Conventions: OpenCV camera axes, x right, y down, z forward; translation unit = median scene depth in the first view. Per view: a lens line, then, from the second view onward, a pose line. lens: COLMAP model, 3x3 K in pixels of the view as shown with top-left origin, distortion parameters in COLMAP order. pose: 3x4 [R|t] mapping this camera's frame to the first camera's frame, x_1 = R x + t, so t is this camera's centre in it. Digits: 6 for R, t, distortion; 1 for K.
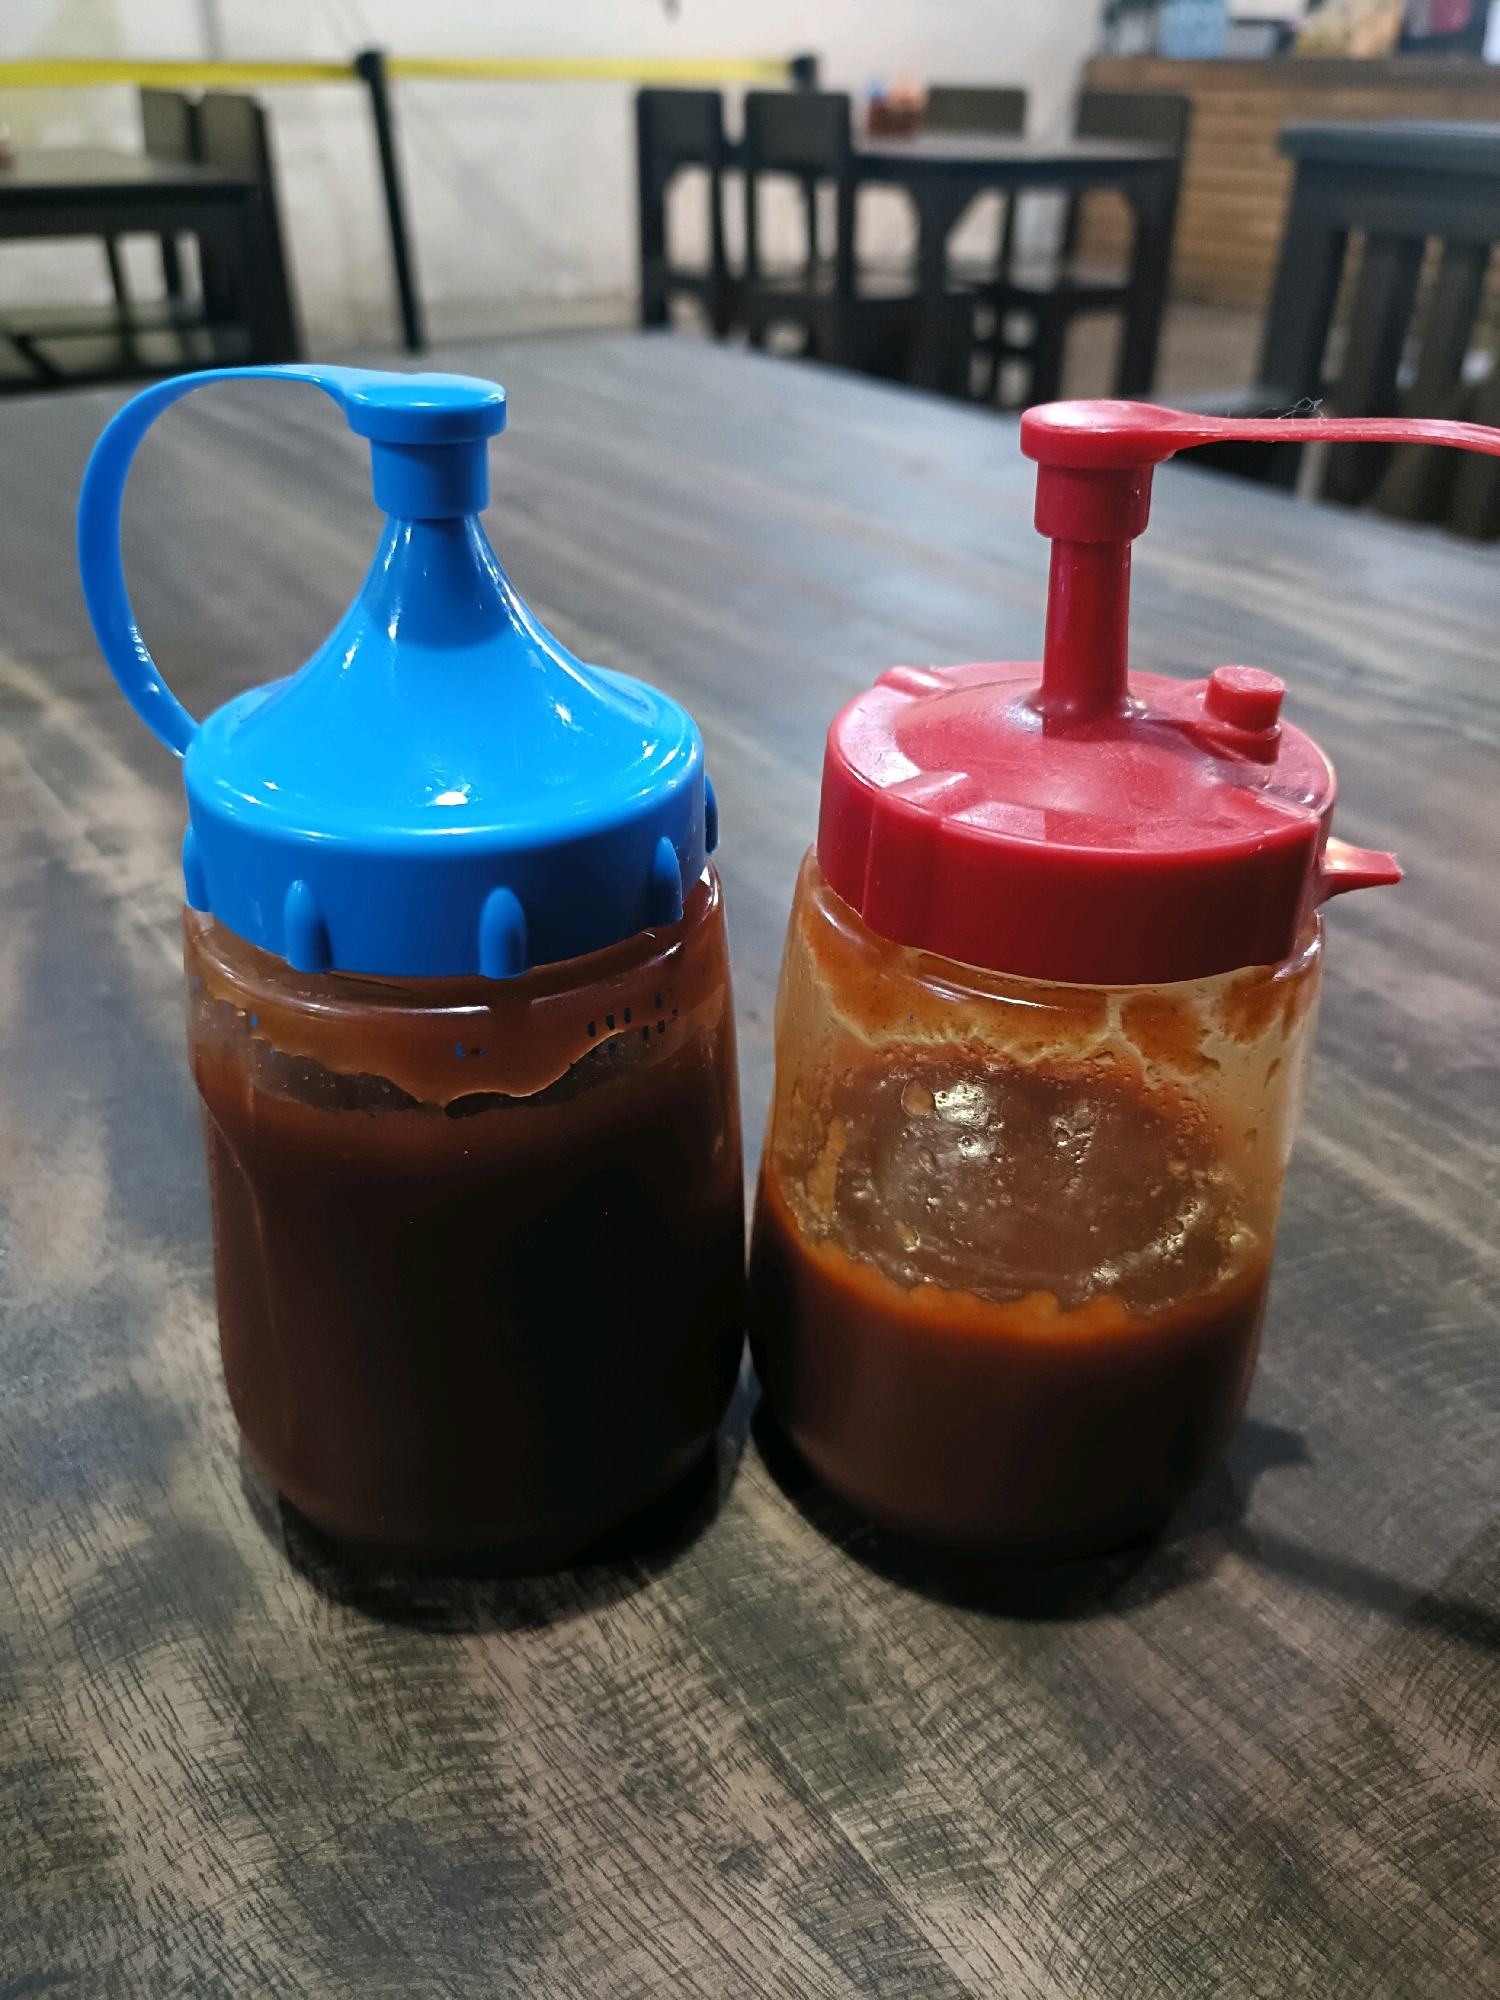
lens RADIAL K [[1448.4, 0, 767.5], [0, 1448.4, 990.4], [0, 0, 1]] dist [0.044862, -0.042734]
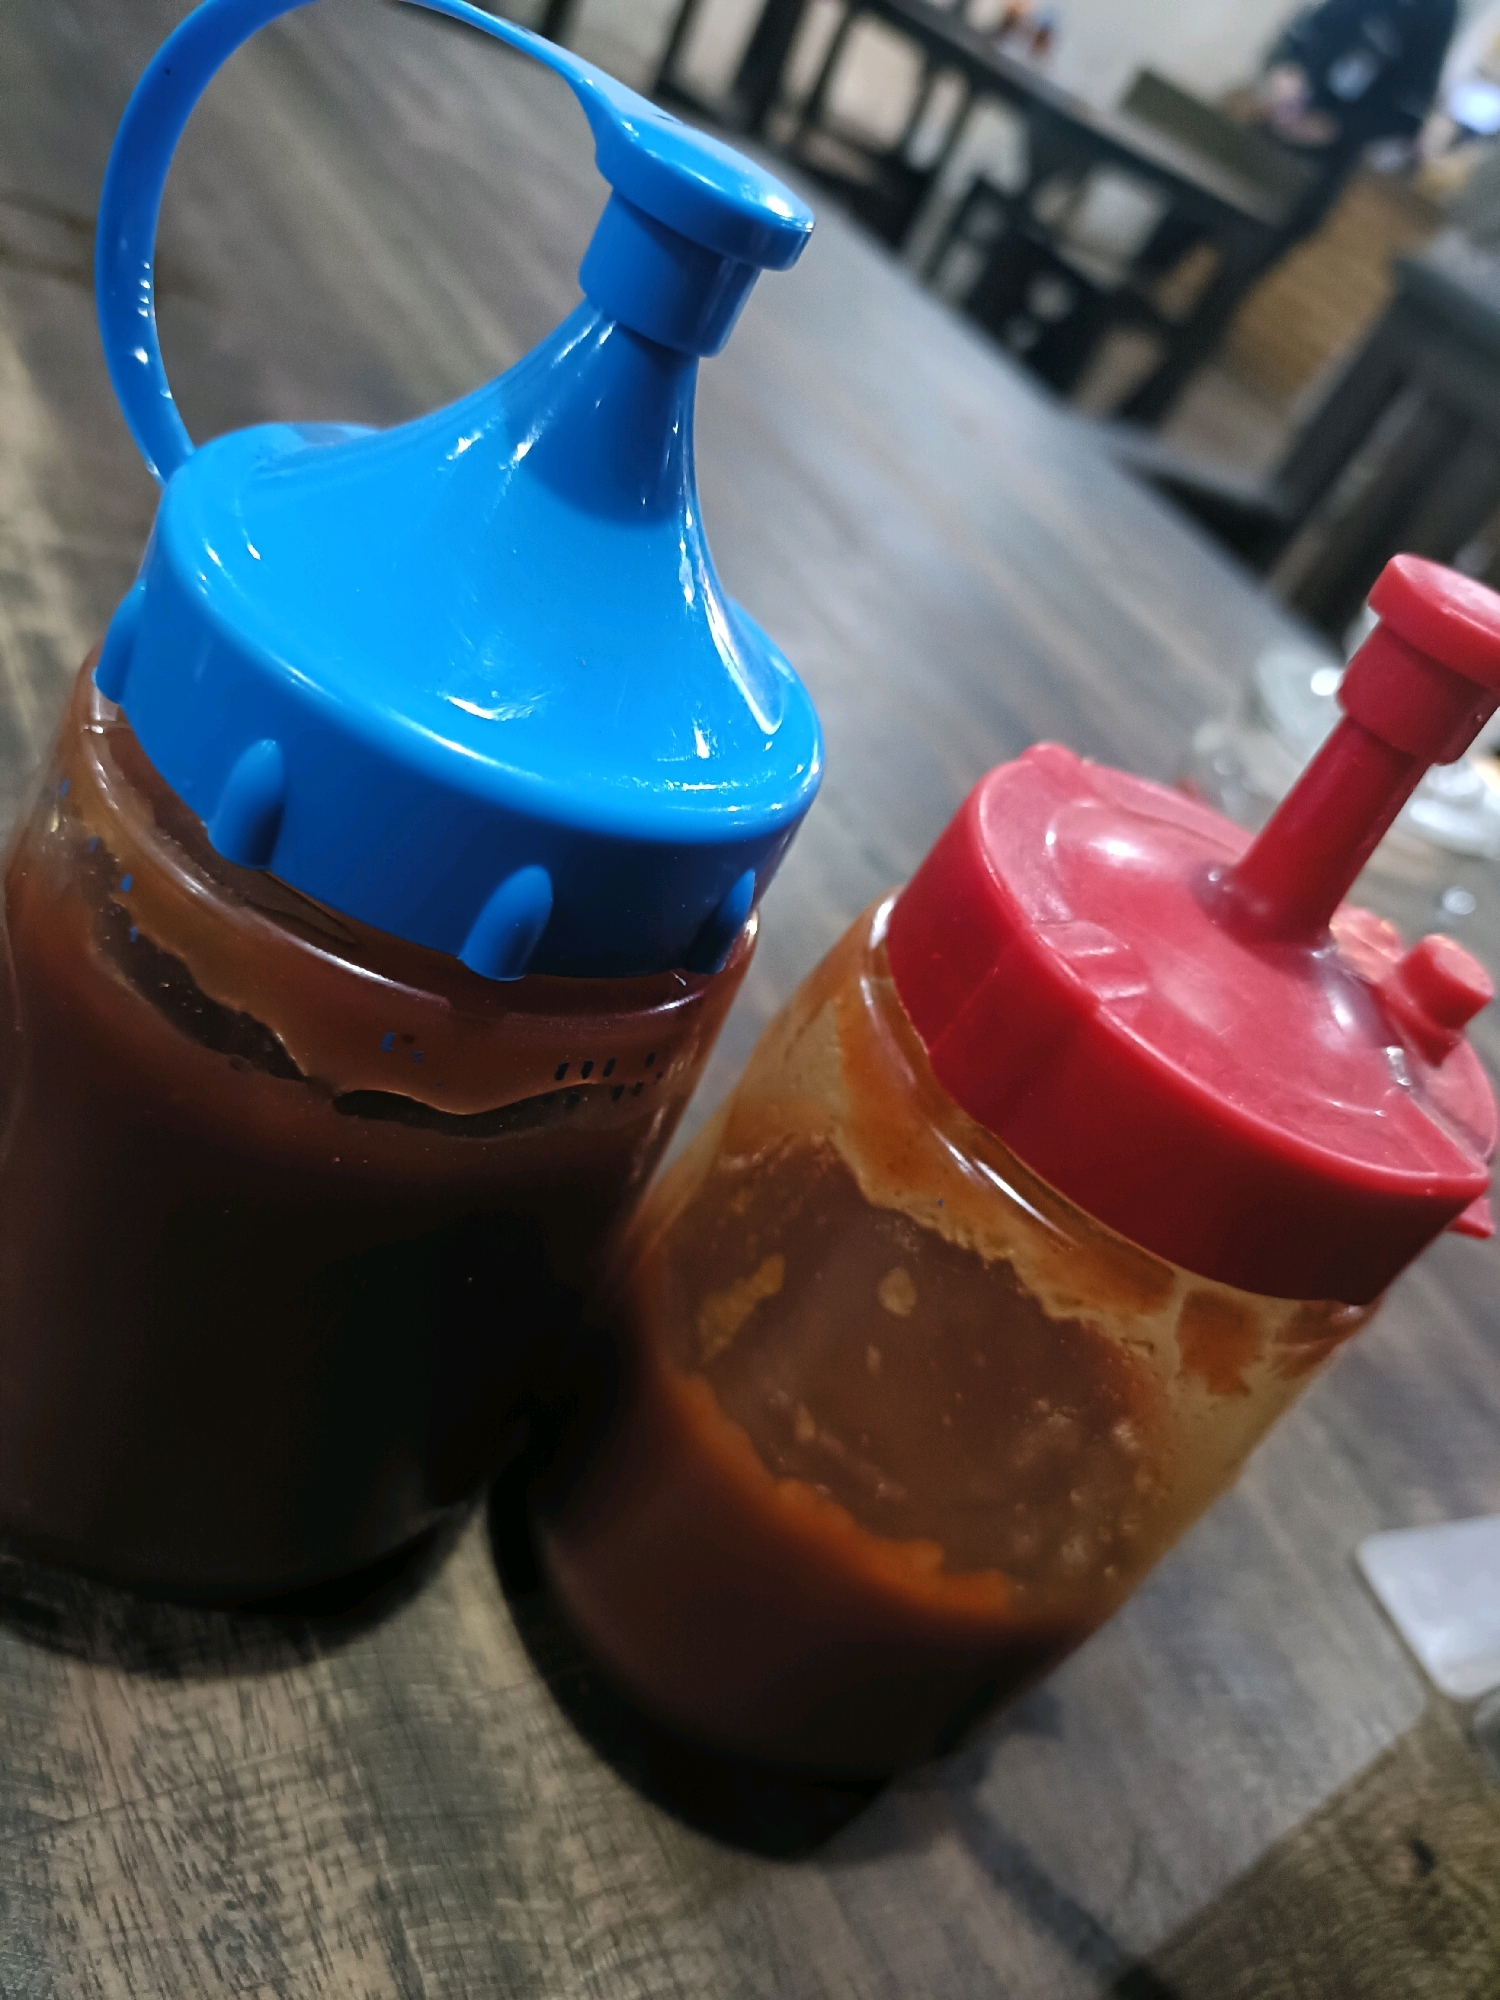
lens RADIAL K [[1484.5, 0, 750.0], [0, 1484.5, 1000.0], [0, 0, 1]] dist [-0.001635, 0.001910]
pose [[0.907412, 0.387645, 0.162282, -0.149129], [-0.399748, 0.915327, 0.048767, -0.071846], [-0.129637, -0.109124, 0.985539, 0.210621]]
